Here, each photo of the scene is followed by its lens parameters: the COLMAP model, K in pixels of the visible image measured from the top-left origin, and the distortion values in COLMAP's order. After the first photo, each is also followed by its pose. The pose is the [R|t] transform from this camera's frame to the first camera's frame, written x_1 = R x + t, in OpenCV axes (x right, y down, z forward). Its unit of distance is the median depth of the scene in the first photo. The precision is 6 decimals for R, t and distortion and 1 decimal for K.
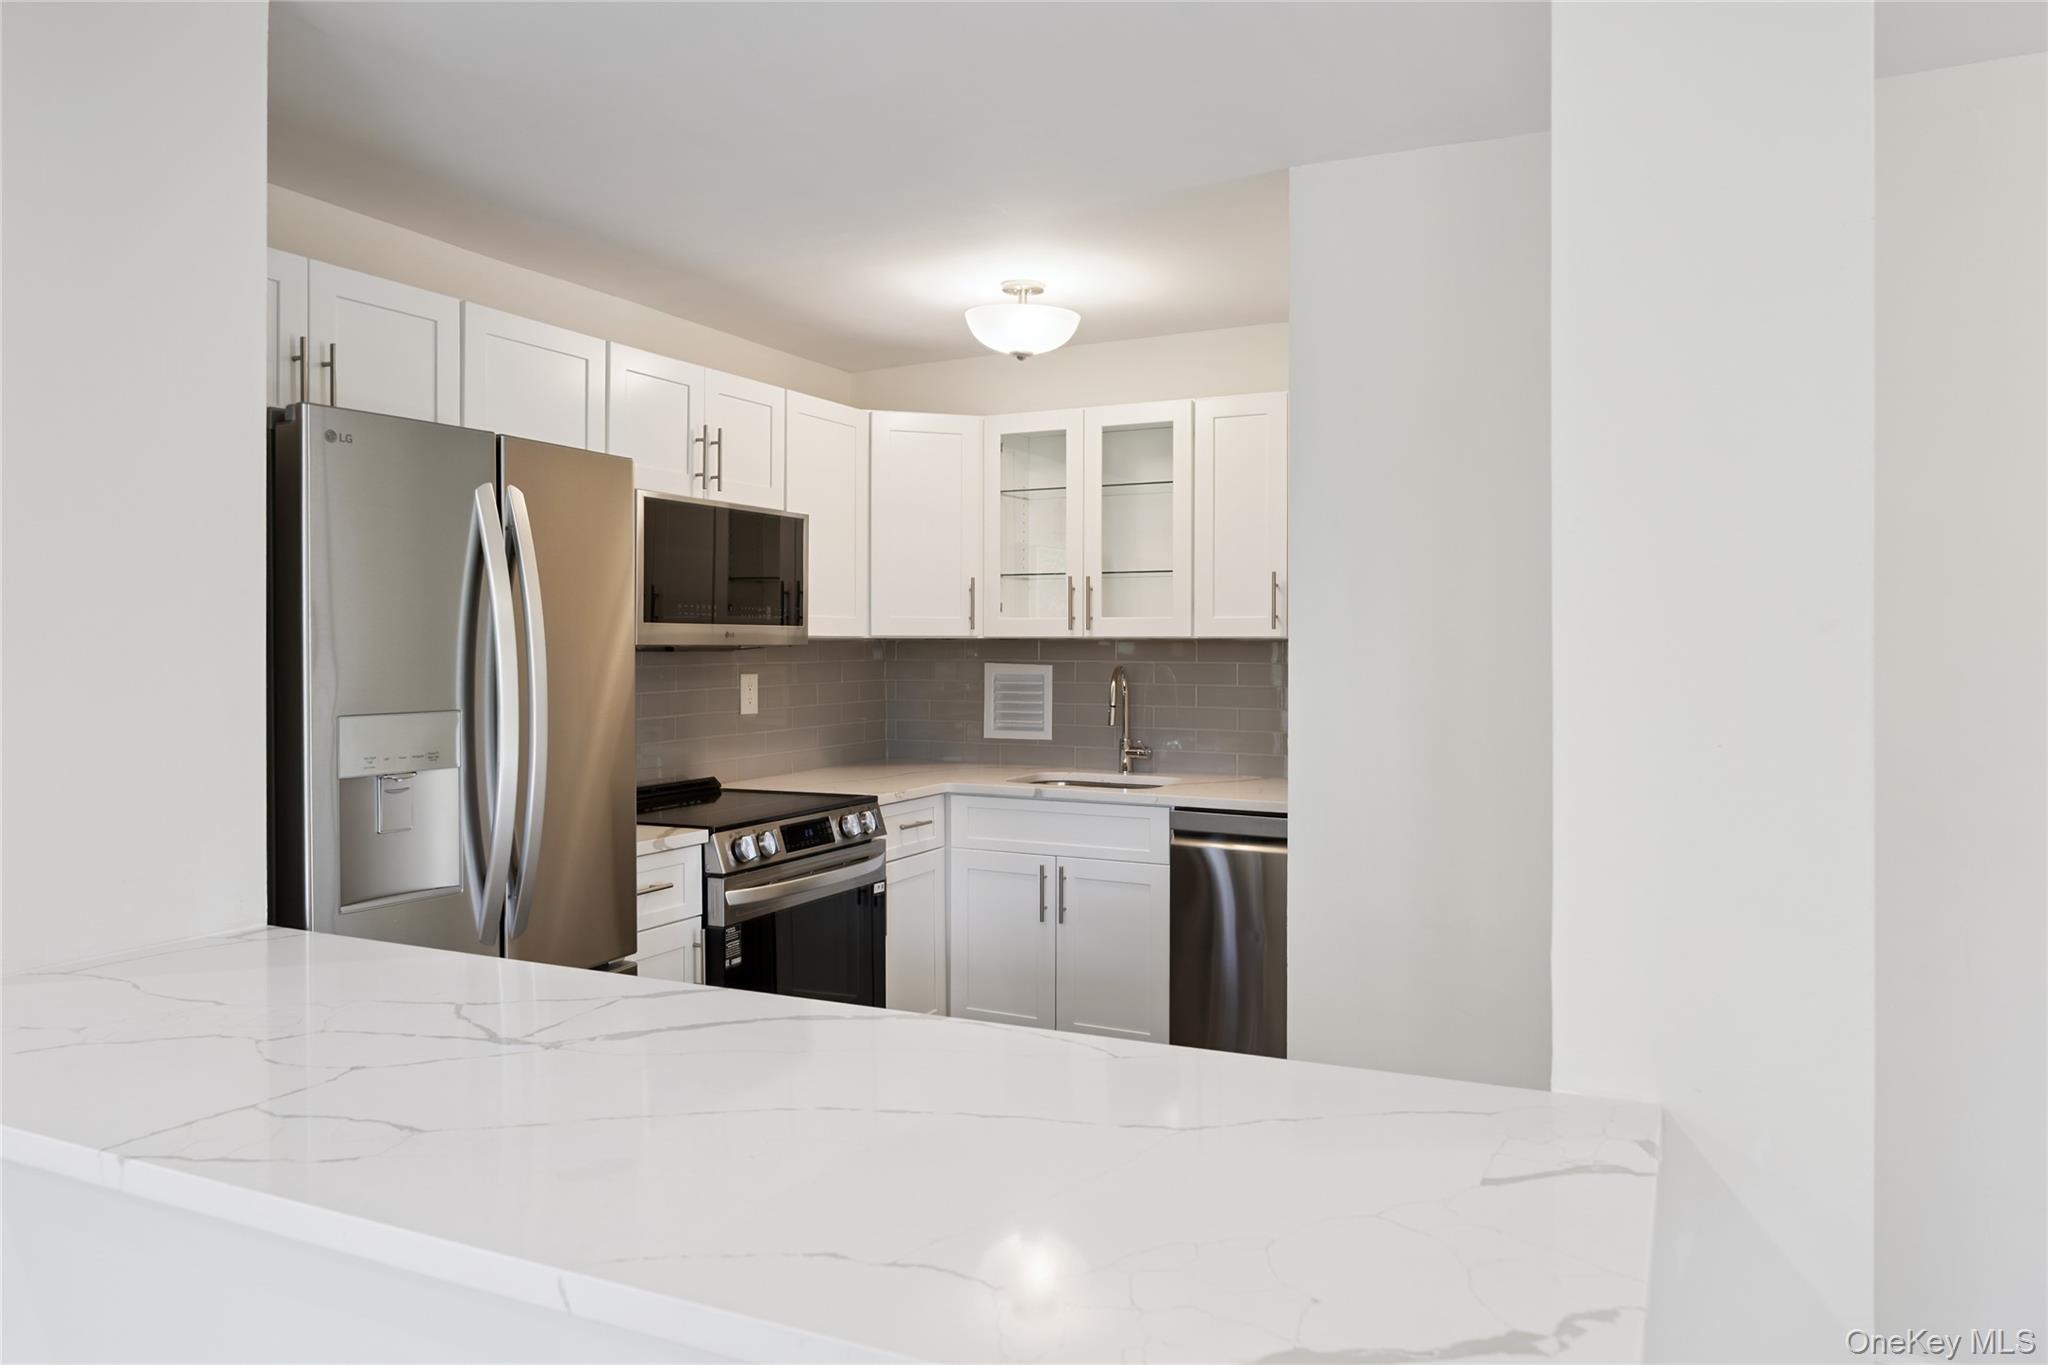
lens RADIAL K [[1388.5, 0, 1033.3], [0, 1388.5, 656.2], [0, 0, 1]] dist [-0.011014, -0.000187]
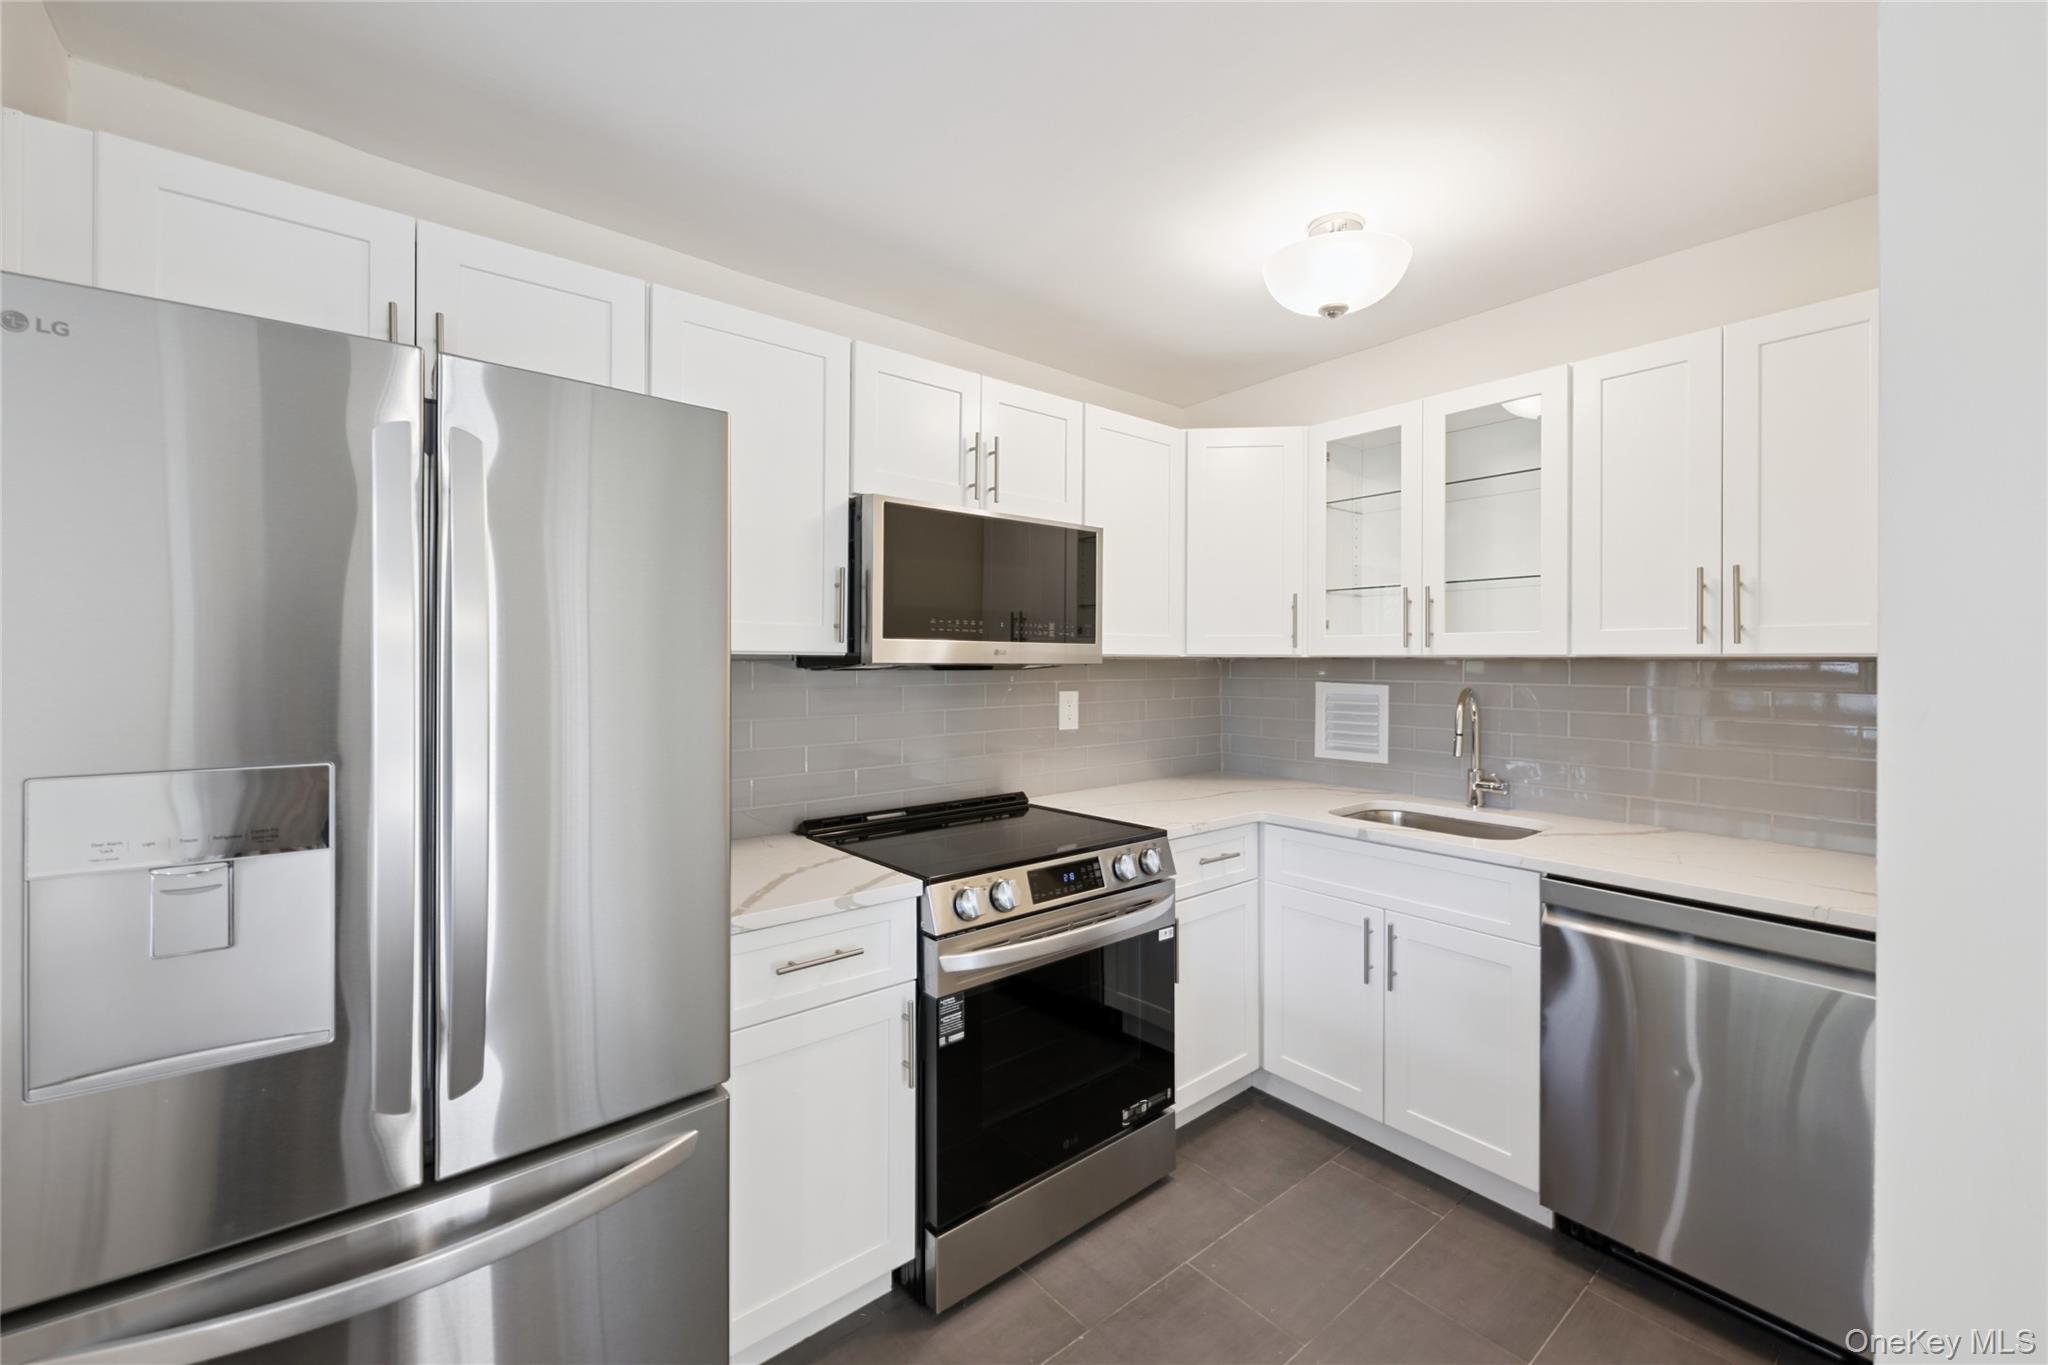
lens RADIAL K [[823.8, 0, 1033.7], [0, 823.8, 661.7], [0, 0, 1]] dist [0.001553, -0.000043]
pose [[0.911913, 0.001234, -0.410381, 0.028372], [-0.005458, 0.999944, -0.009122, -0.004029], [0.410347, 0.010558, 0.911868, 0.454848]]
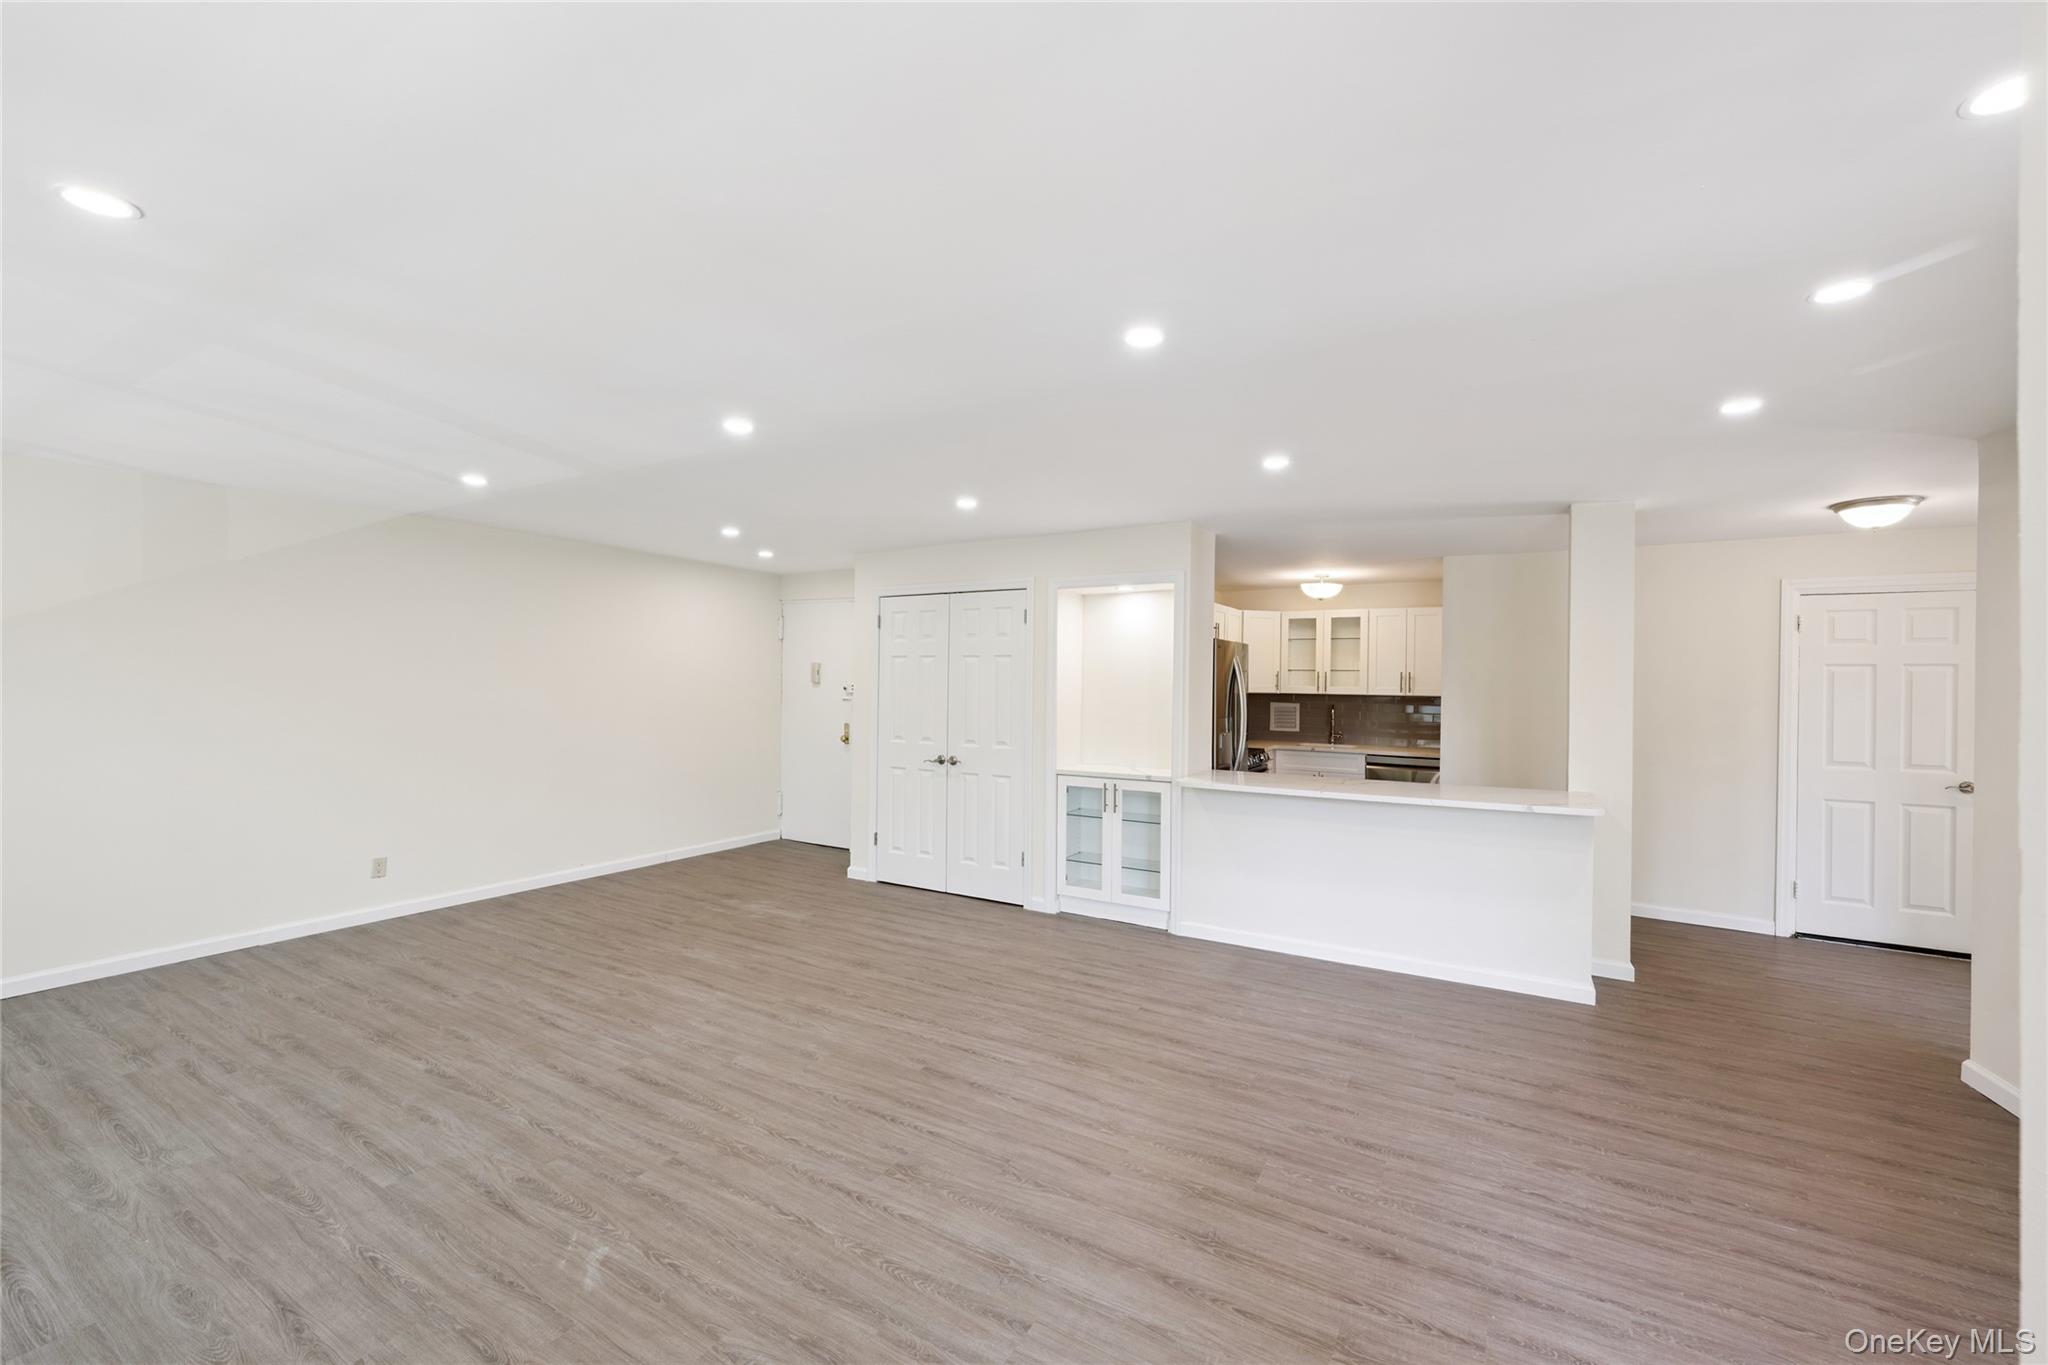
lens RADIAL K [[823.8, 0, 1027.5], [0, 823.8, 694.1], [0, 0, 1]] dist [0.001553, -0.000043]
pose [[0.997278, 0.013780, -0.072436, -0.466211], [-0.013458, 0.999897, 0.004938, -0.014704], [0.072497, -0.003949, 0.997361, -0.728110]]
